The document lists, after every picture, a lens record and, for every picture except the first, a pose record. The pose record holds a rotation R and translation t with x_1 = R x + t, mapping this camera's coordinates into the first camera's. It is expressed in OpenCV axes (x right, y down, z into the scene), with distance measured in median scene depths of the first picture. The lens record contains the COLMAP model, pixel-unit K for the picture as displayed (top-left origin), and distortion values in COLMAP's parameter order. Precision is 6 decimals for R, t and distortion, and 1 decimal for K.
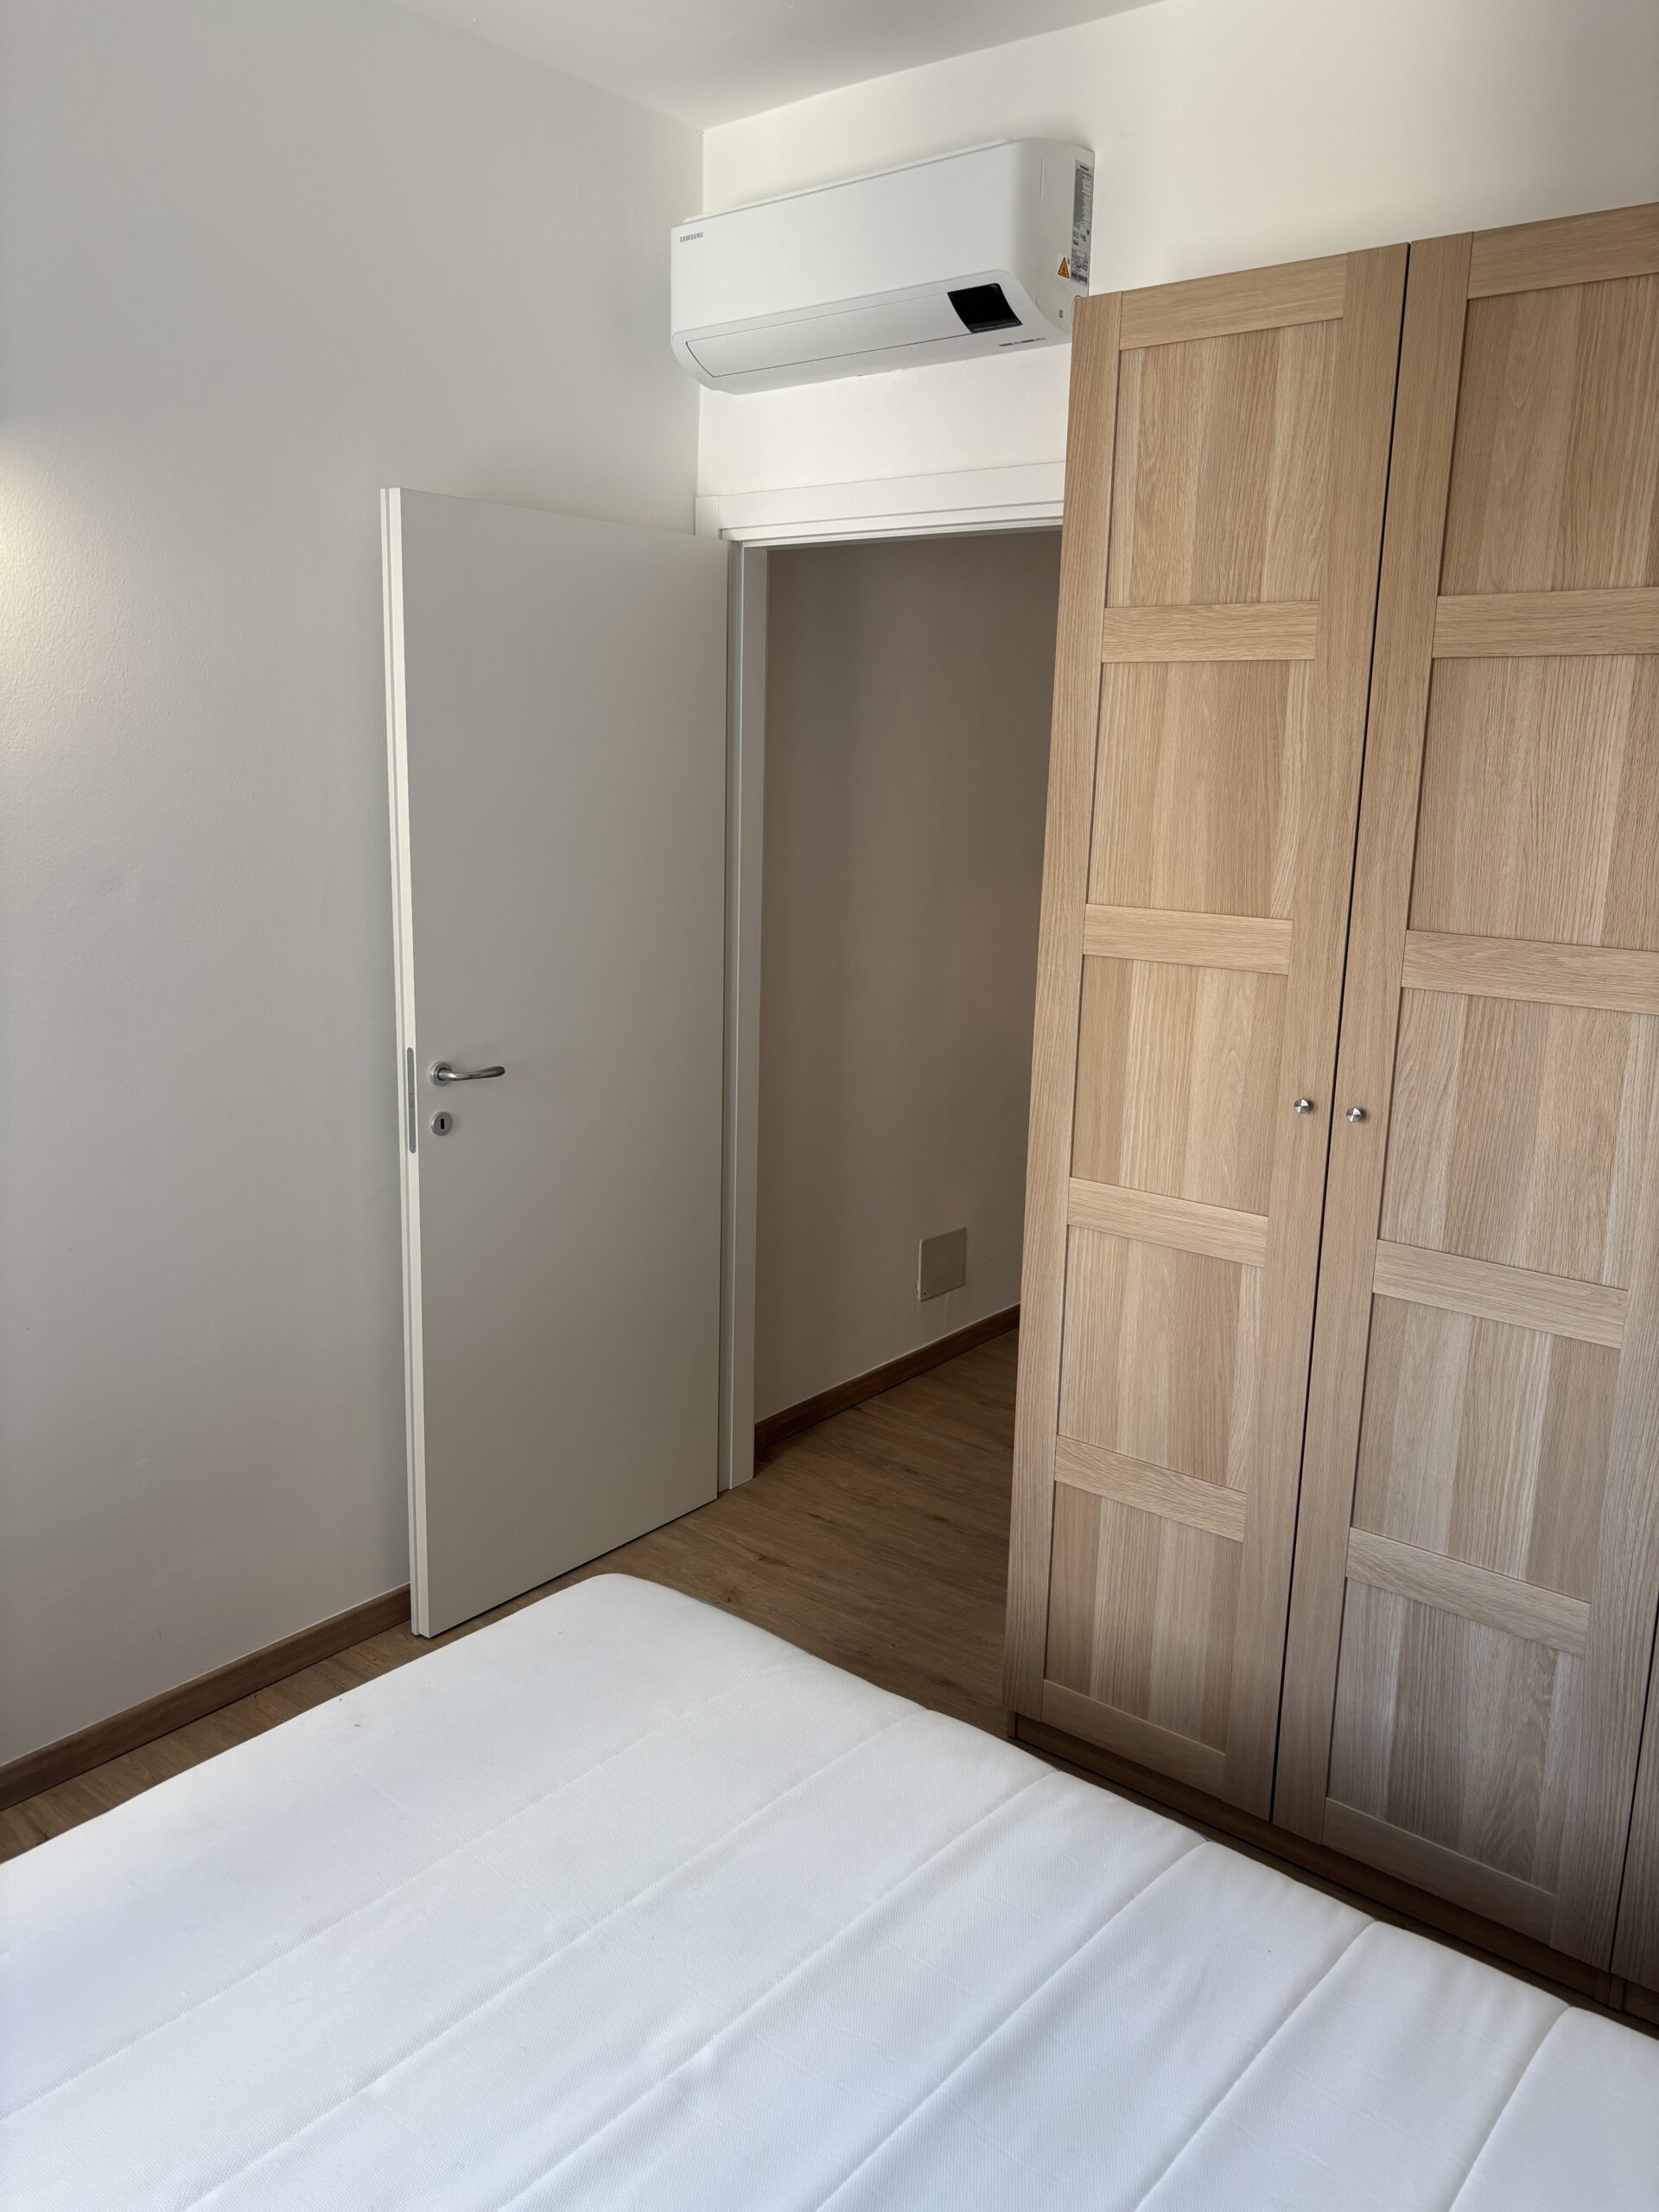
lens RADIAL K [[1671.0, 0, 848.8], [0, 1671.0, 1085.4], [0, 0, 1]] dist [0.043073, -0.045006]
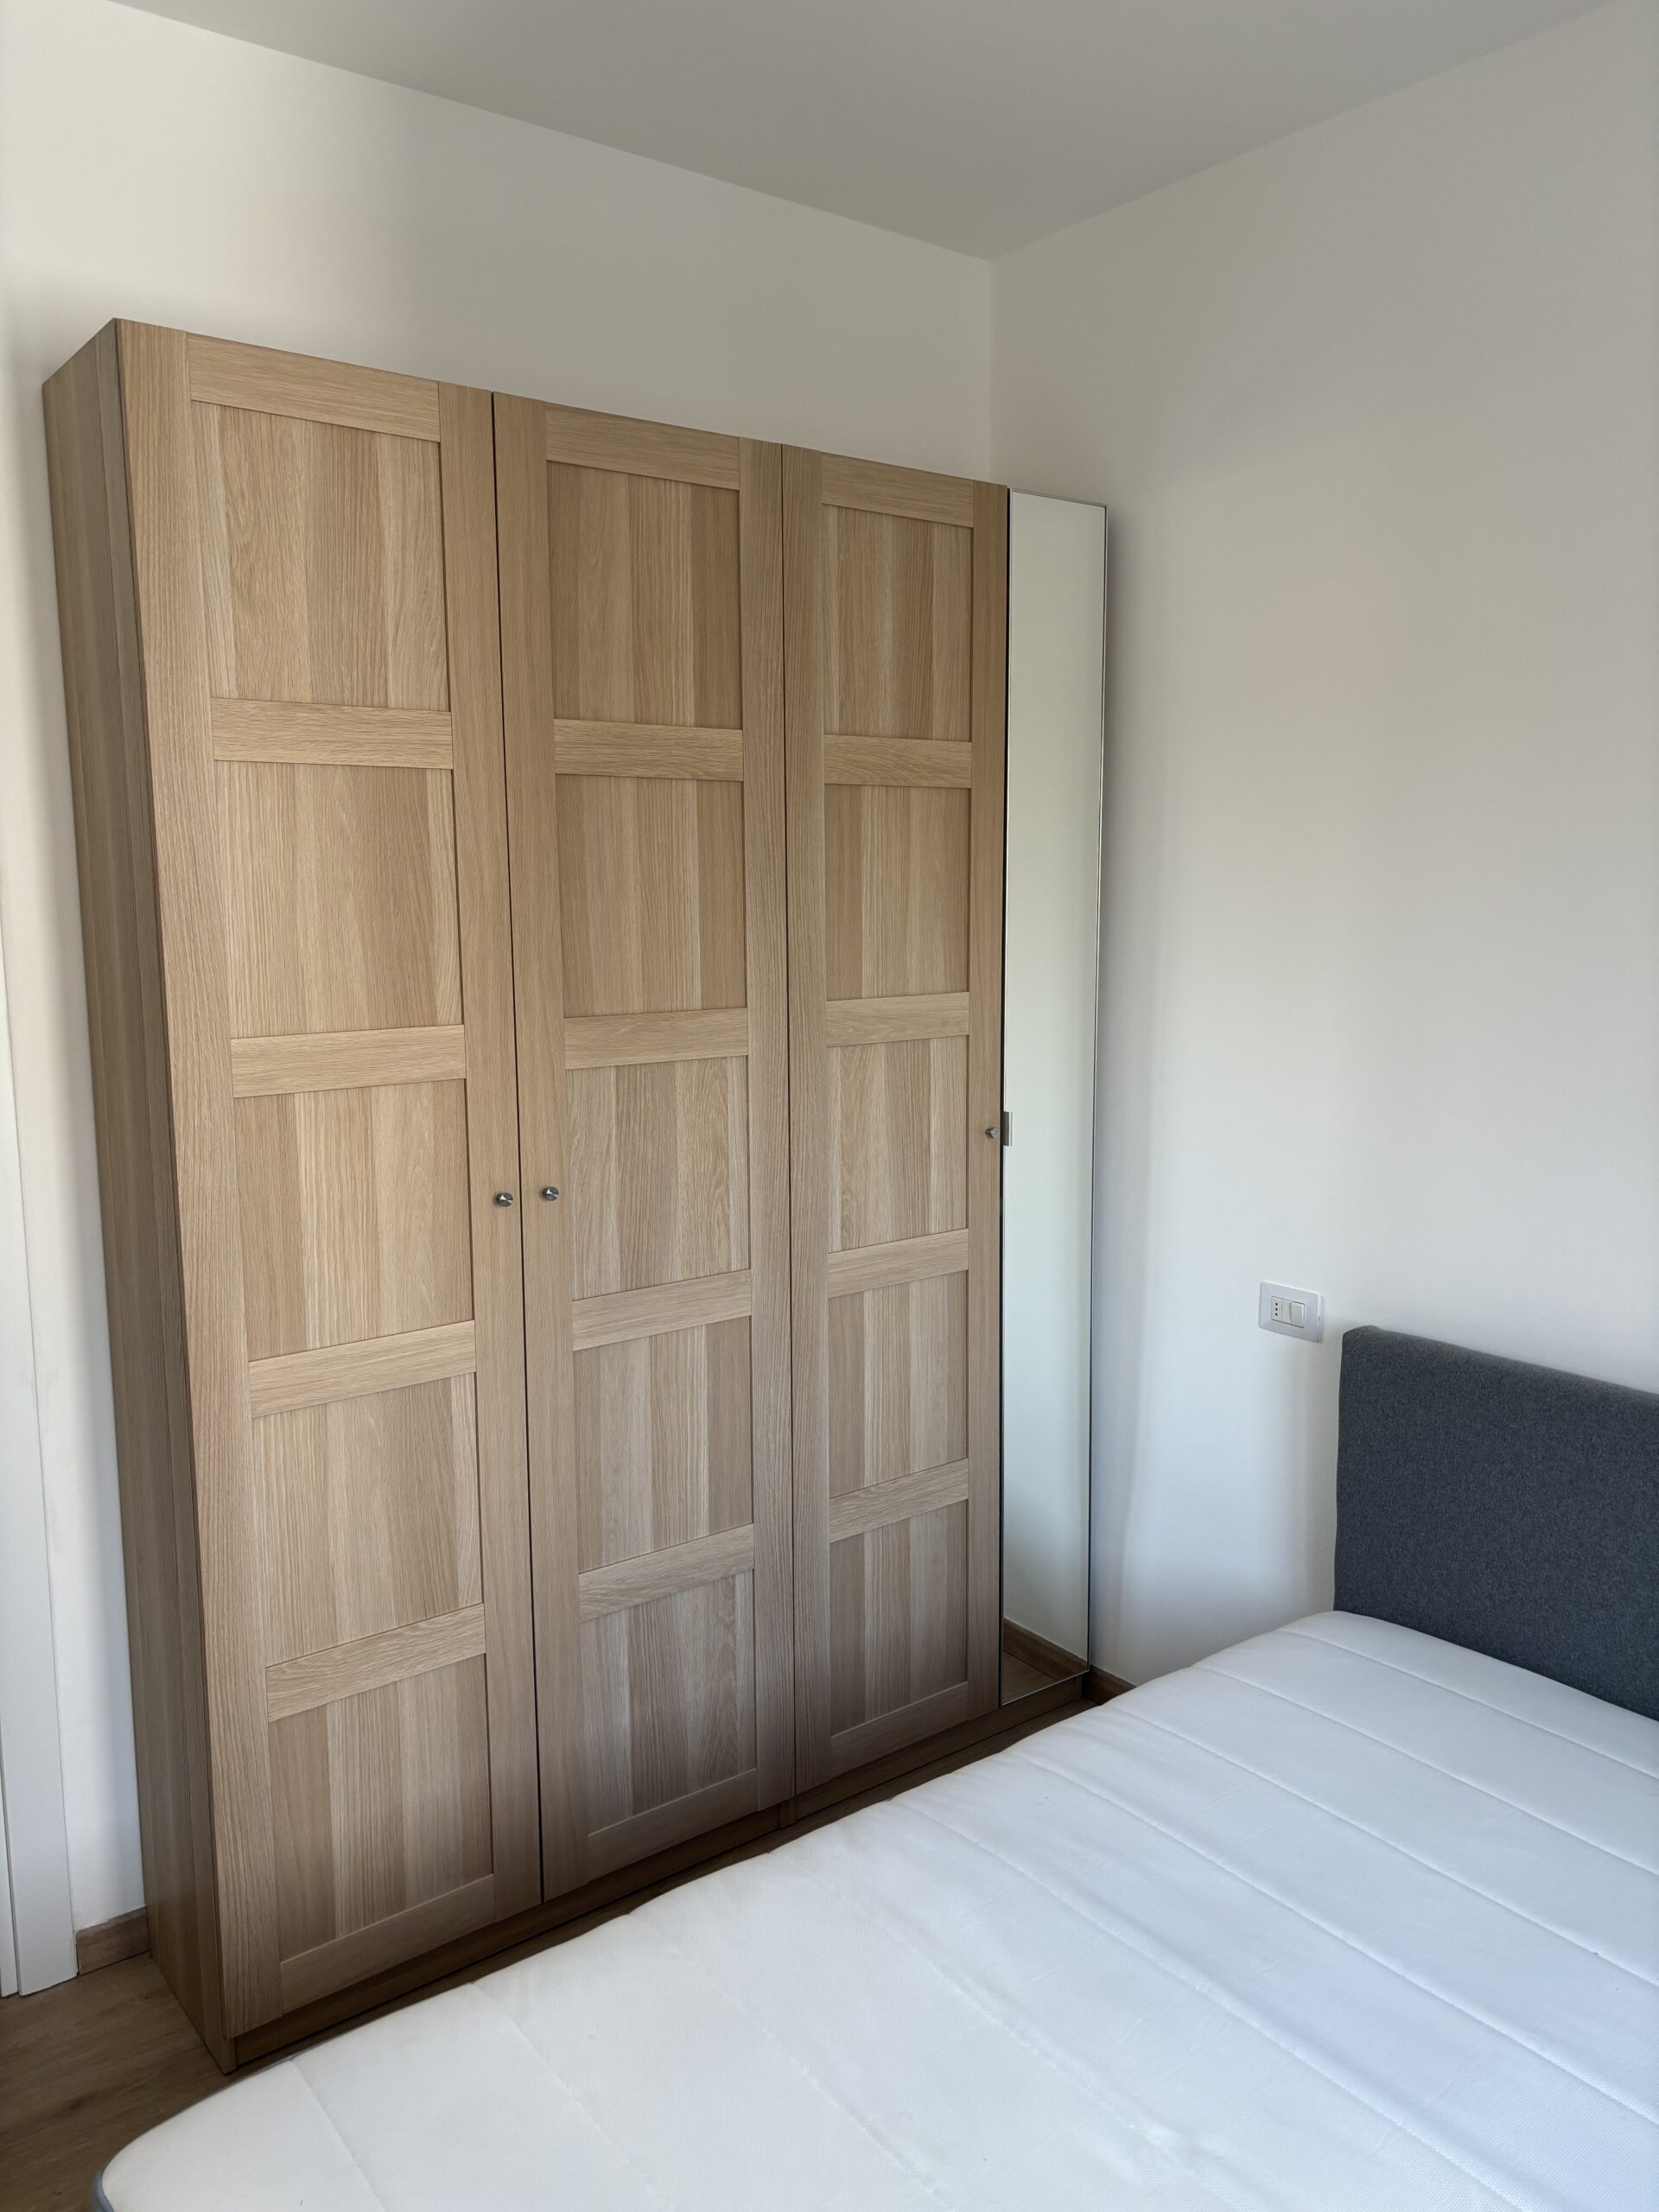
lens RADIAL K [[1671.0, 0, 827.0], [0, 1671.0, 1098.5], [0, 0, 1]] dist [0.043073, -0.045006]
pose [[0.235215, -0.160344, 0.958626, -0.663000], [0.198392, 0.973453, 0.114145, -0.127438], [-0.951480, 0.163335, 0.260782, 0.539781]]
